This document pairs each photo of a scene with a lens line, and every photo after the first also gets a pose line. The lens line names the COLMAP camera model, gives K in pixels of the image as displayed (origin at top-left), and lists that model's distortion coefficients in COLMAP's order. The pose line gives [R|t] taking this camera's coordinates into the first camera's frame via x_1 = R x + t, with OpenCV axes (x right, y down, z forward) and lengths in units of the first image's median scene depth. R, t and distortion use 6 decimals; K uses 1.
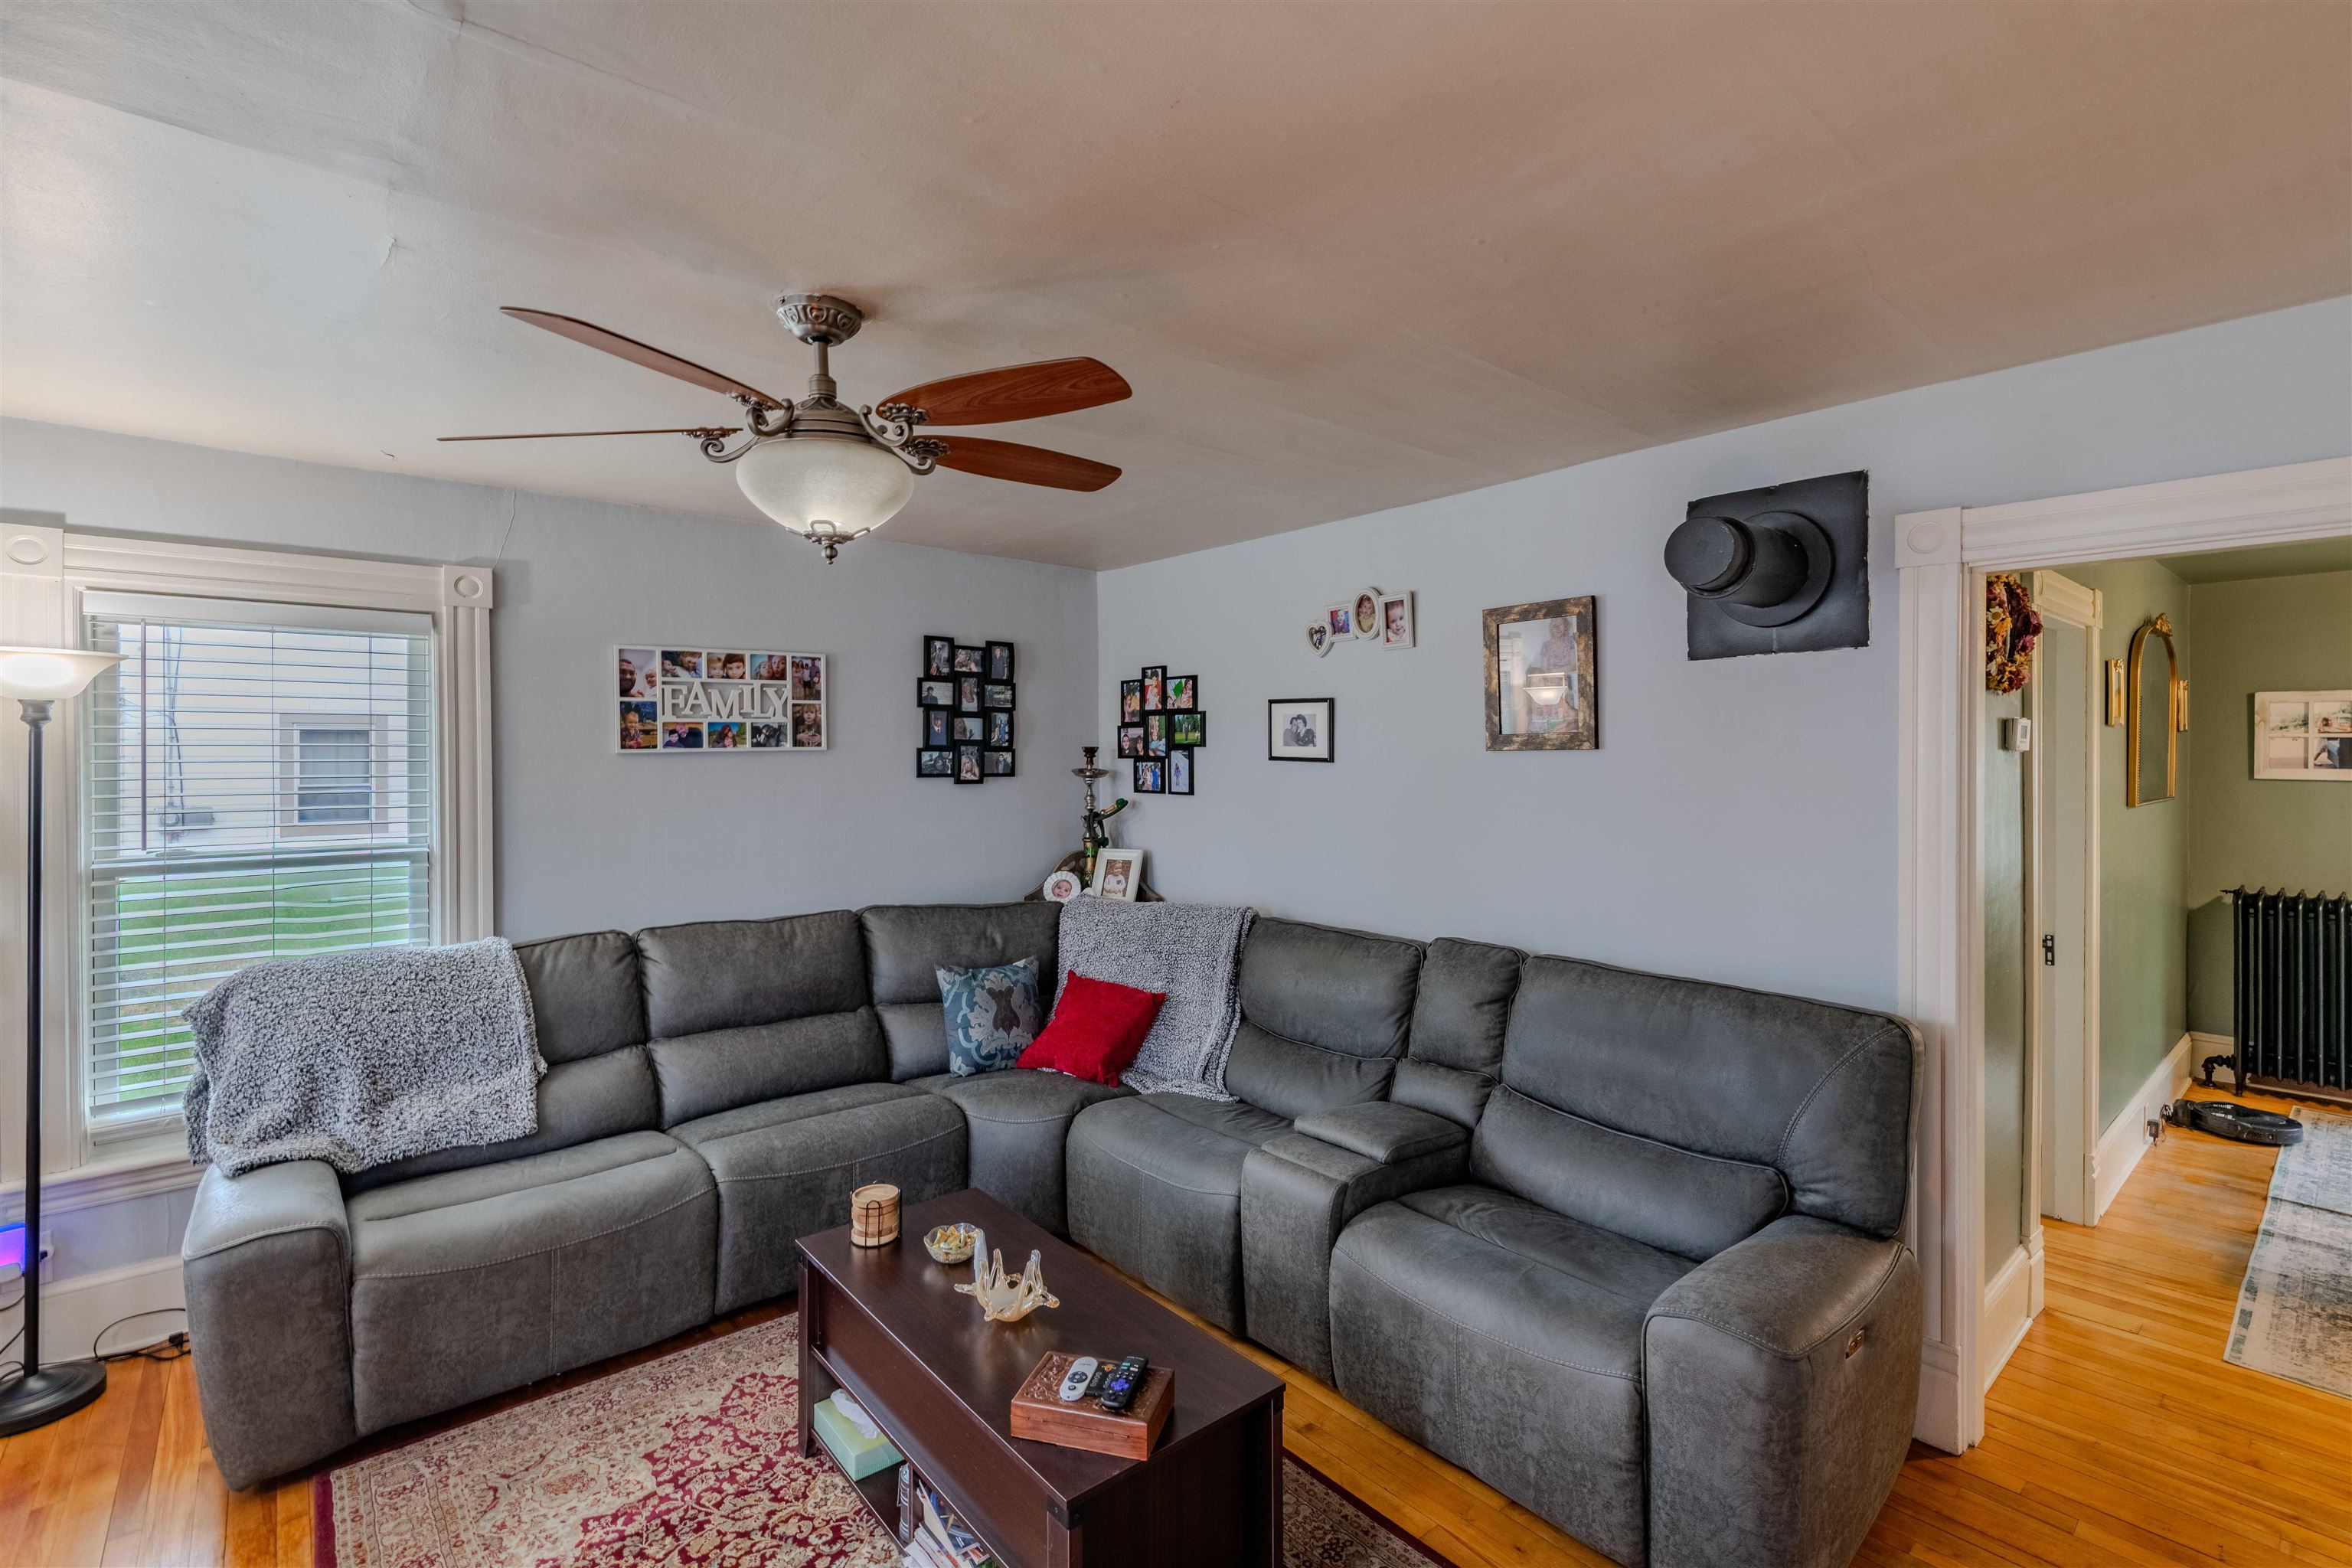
lens RADIAL K [[1038.3, 0, 1174.9], [0, 1038.3, 767.8], [0, 0, 1]] dist [0.000382, -0.001774]
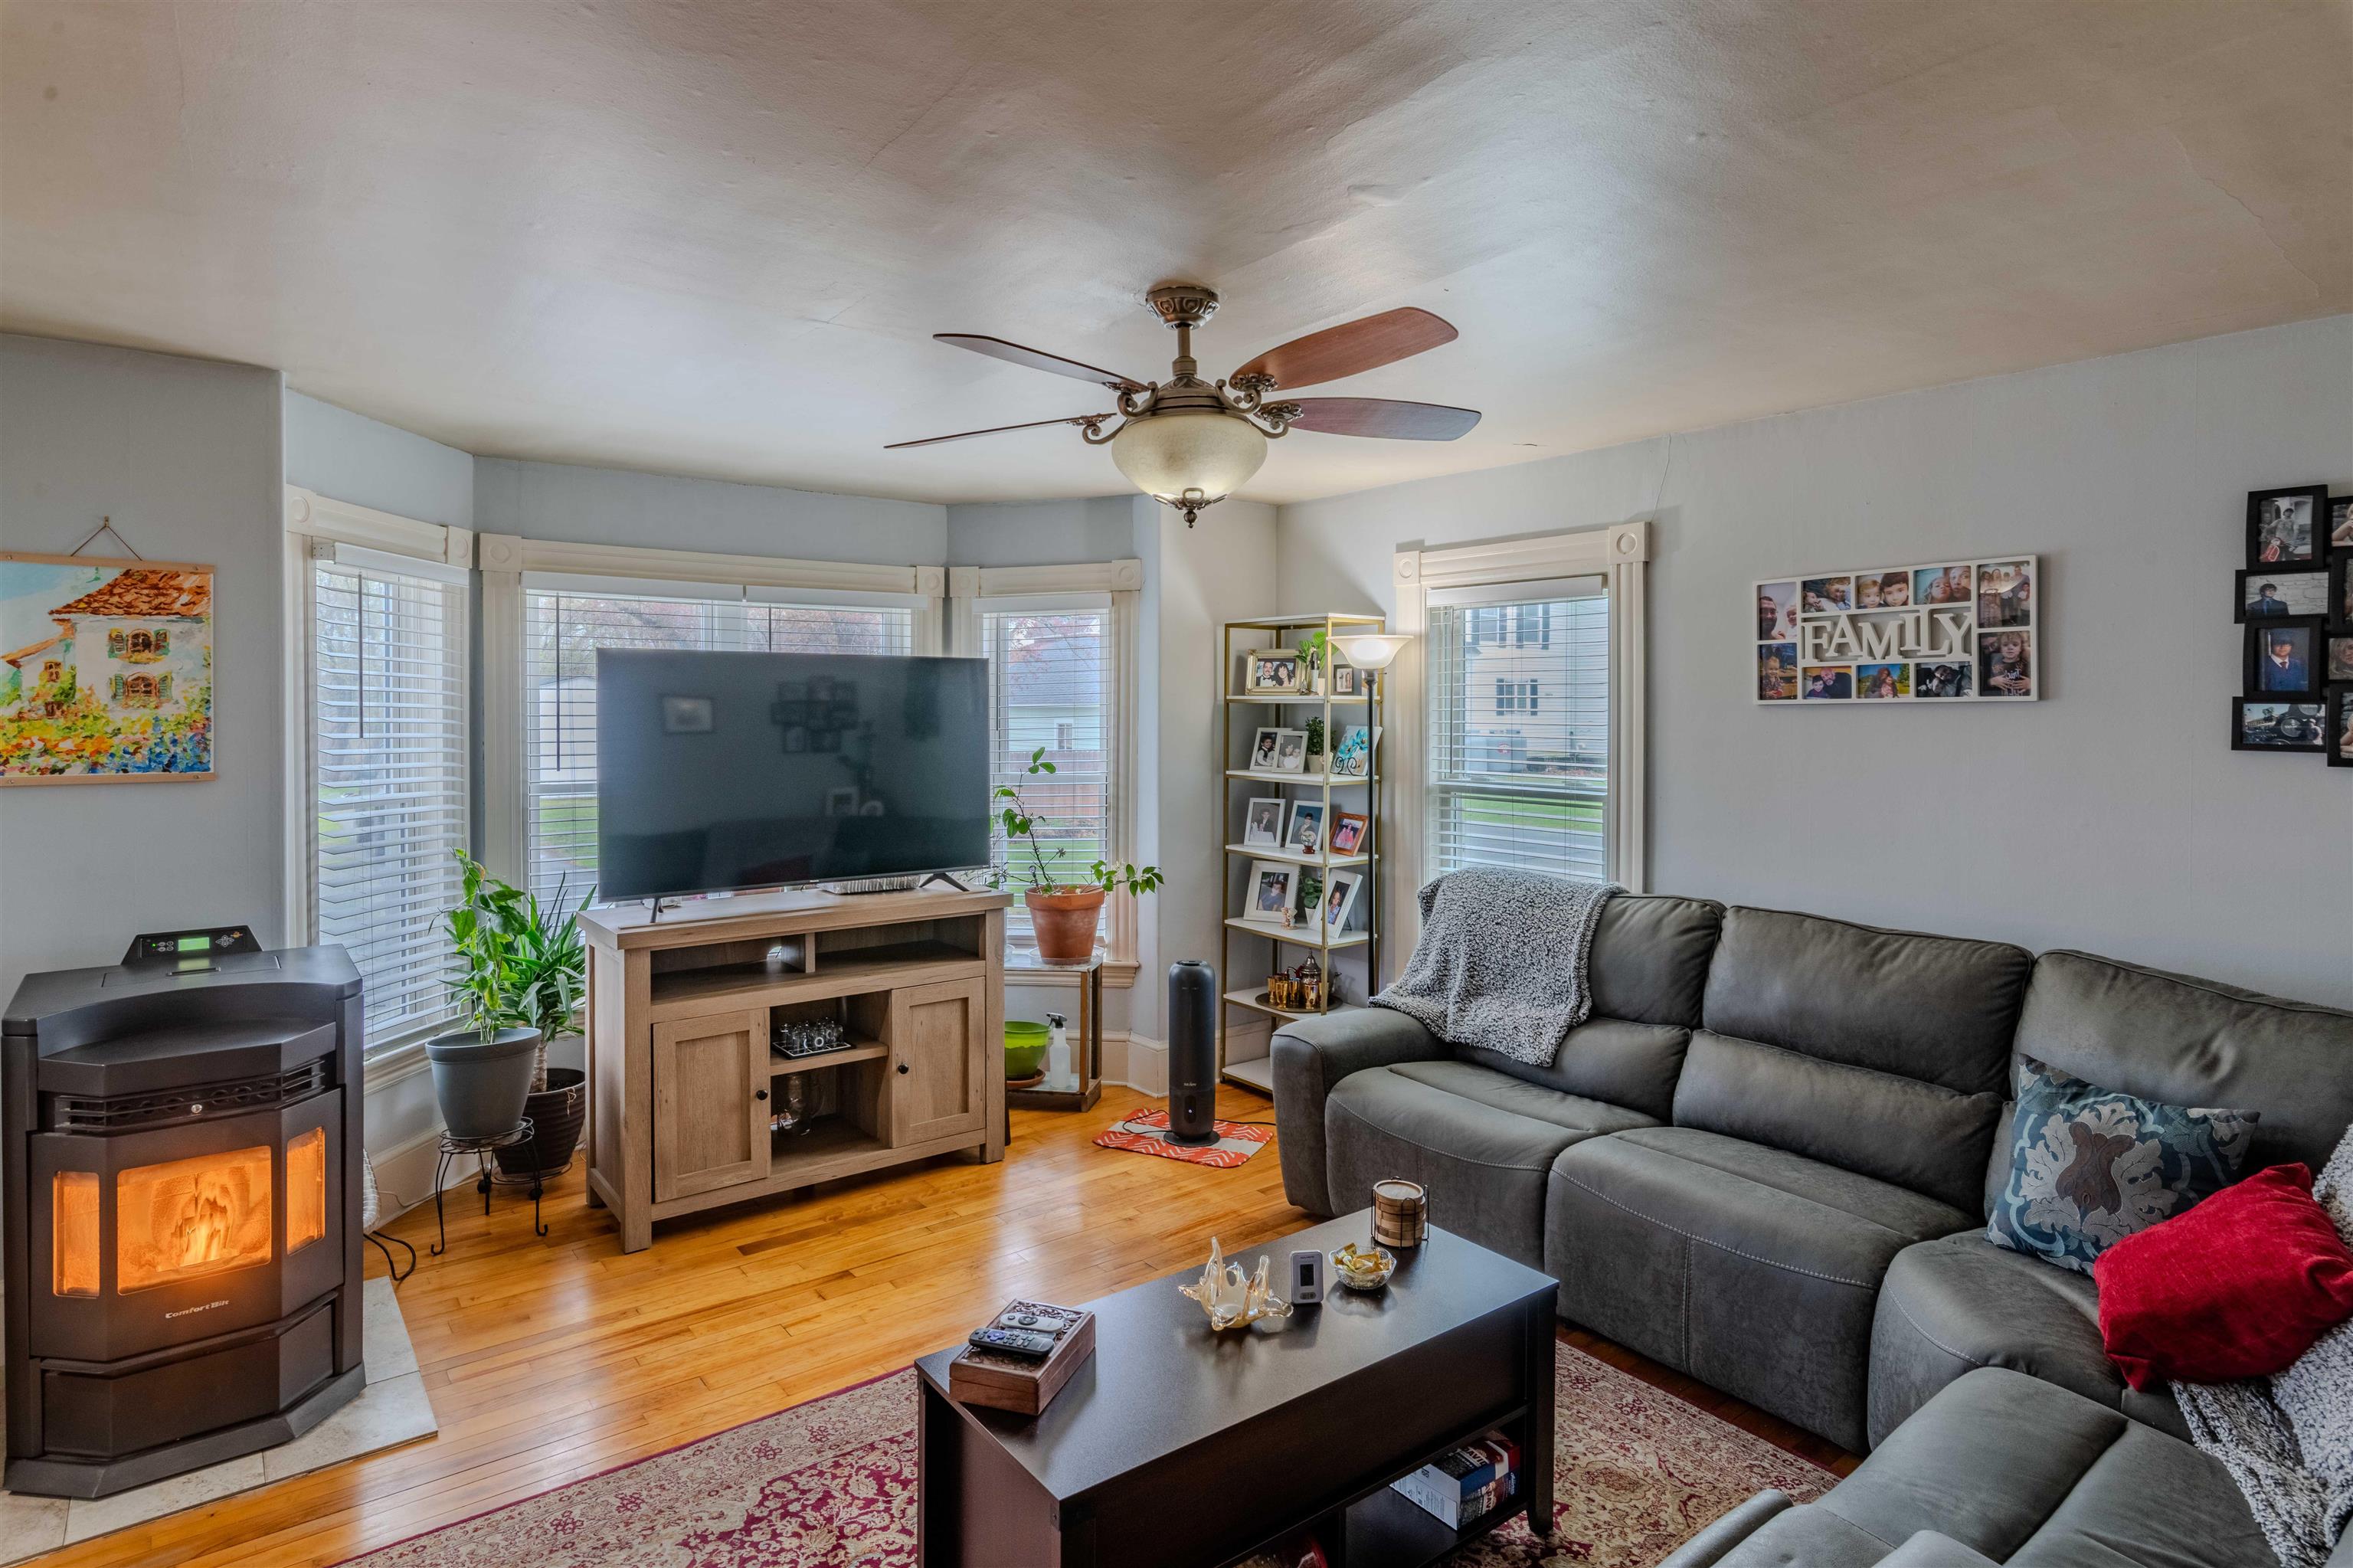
lens RADIAL K [[1236.2, 0, 1174.0], [0, 1236.2, 716.8], [0, 0, 1]] dist [0.006446, 0.001128]
pose [[-0.029306, 0.018108, -0.999406, 0.506133], [-0.008370, 0.999796, 0.018360, -0.018141], [0.999535, 0.008903, -0.029148, 0.518809]]
